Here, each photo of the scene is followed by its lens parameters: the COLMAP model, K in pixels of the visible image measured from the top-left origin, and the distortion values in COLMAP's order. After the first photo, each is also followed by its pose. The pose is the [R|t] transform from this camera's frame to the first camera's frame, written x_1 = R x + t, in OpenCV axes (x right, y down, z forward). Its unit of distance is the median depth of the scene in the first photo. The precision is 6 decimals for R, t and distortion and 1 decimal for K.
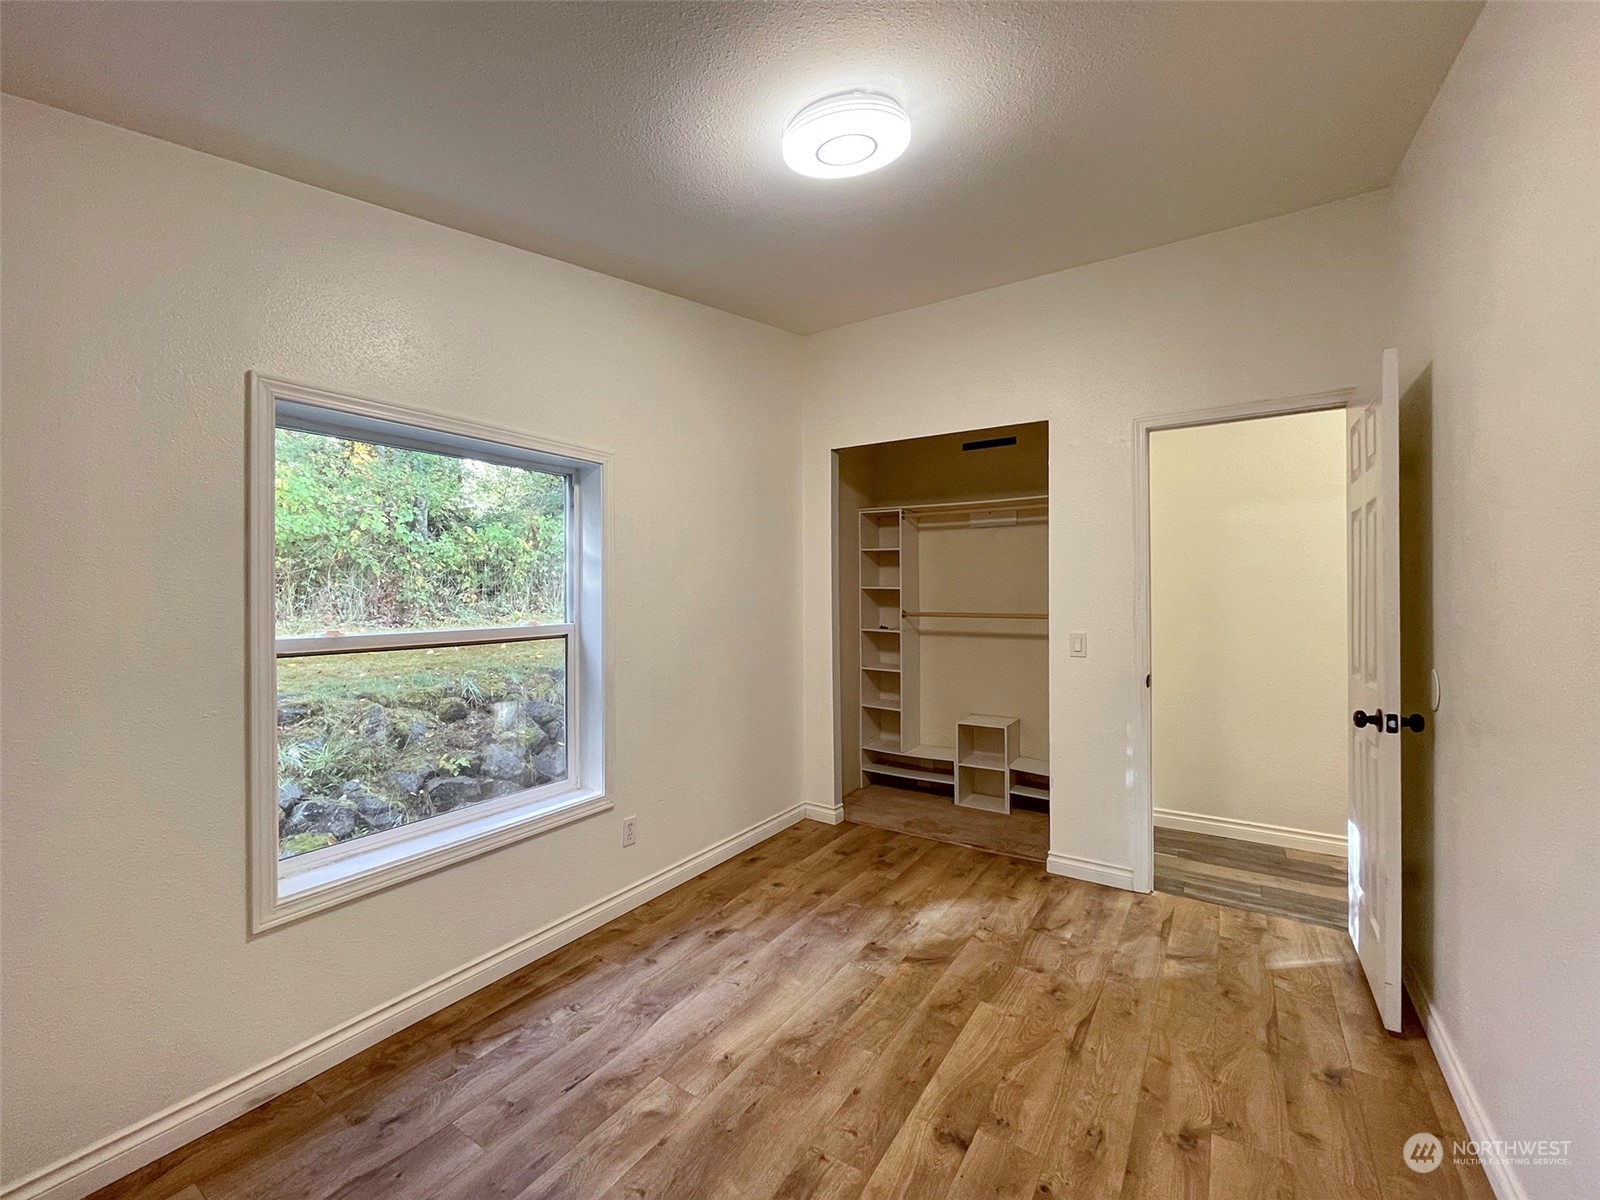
lens RADIAL K [[699.4, 0, 791.4], [0, 699.4, 592.3], [0, 0, 1]] dist [0.000478, 0.000669]
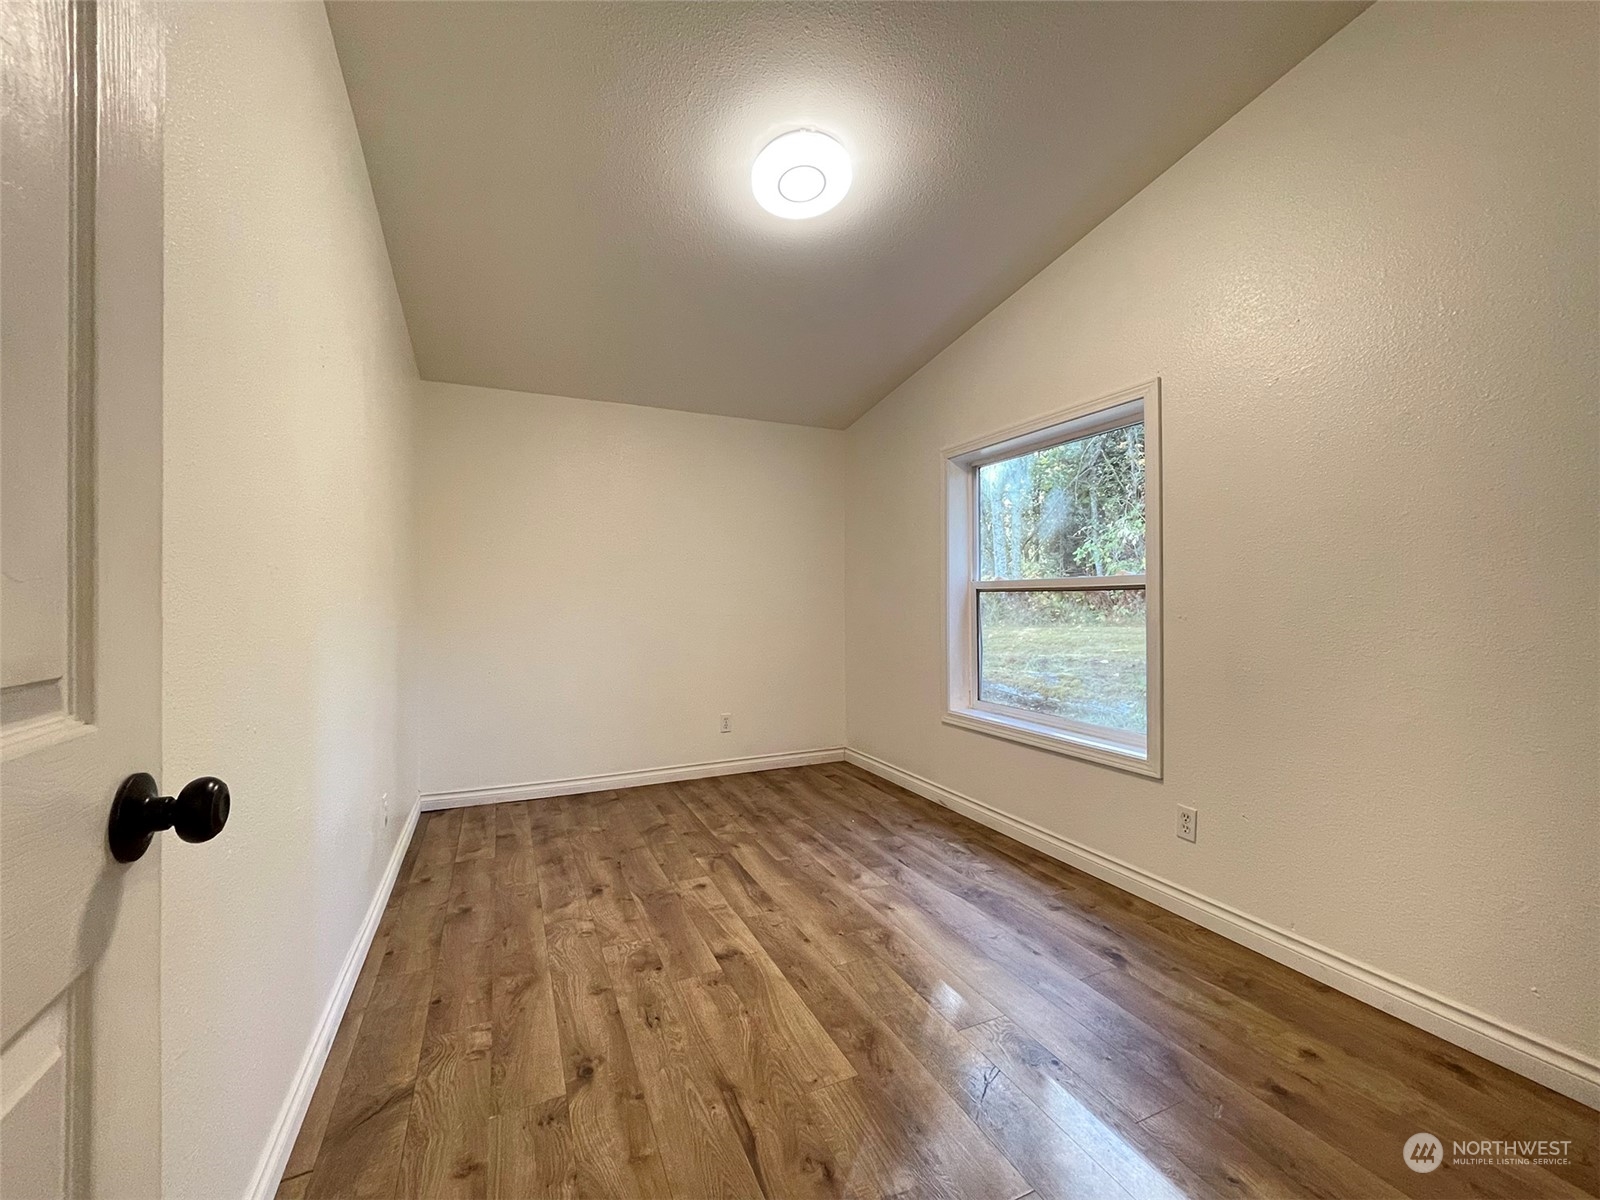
lens RADIAL K [[699.4, 0, 791.4], [0, 699.4, 592.3], [0, 0, 1]] dist [0.000478, 0.000669]
pose [[-0.573404, -0.006948, -0.819243, 1.088597], [0.009972, 0.999831, -0.015460, 0.103510], [0.819212, -0.017034, -0.573238, 1.628708]]
